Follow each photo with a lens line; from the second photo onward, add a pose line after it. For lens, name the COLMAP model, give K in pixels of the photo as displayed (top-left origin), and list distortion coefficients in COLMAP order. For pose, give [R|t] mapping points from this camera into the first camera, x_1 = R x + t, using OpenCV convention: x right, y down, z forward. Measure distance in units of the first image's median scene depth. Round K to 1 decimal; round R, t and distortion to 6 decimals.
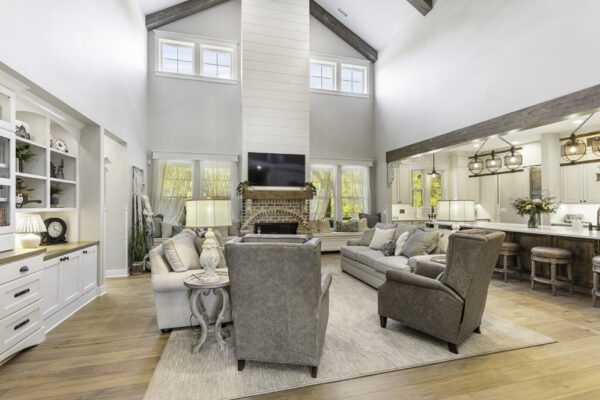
lens RADIAL K [[290.2, 0, 300.8], [0, 290.2, 201.4], [0, 0, 1]] dist [0.003252, 0.003399]
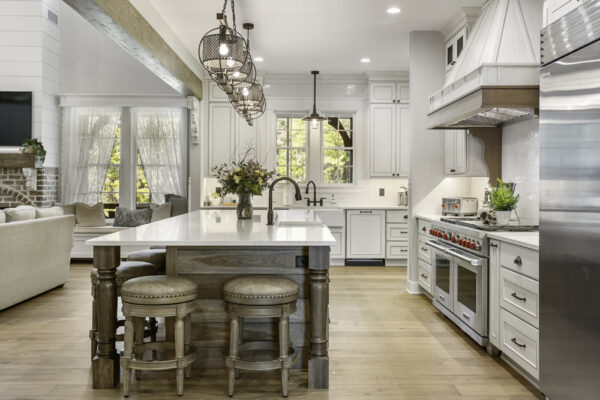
lens RADIAL K [[579.0, 0, 297.6], [0, 579.0, 185.5], [0, 0, 1]] dist [0.011813, 0.000000]
pose [[0.967979, 0.007736, -0.250912, 0.989733], [-0.004128, 0.999880, 0.014903, 0.010749], [0.250997, -0.013391, 0.967895, -0.000295]]
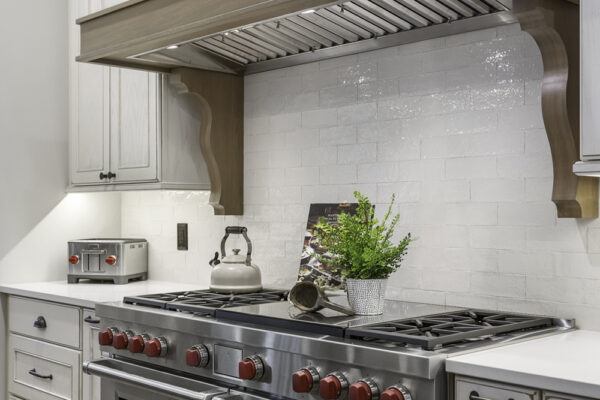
lens RADIAL K [[780.7, 0, 301.9], [0, 780.7, 205.1], [0, 0, 1]] dist [-0.075926, 0.000000]
pose [[0.883140, -0.001534, 0.469107, 0.858875], [-0.000996, 0.999986, 0.005143, 0.017188], [-0.469109, -0.005009, 0.883126, 0.477012]]
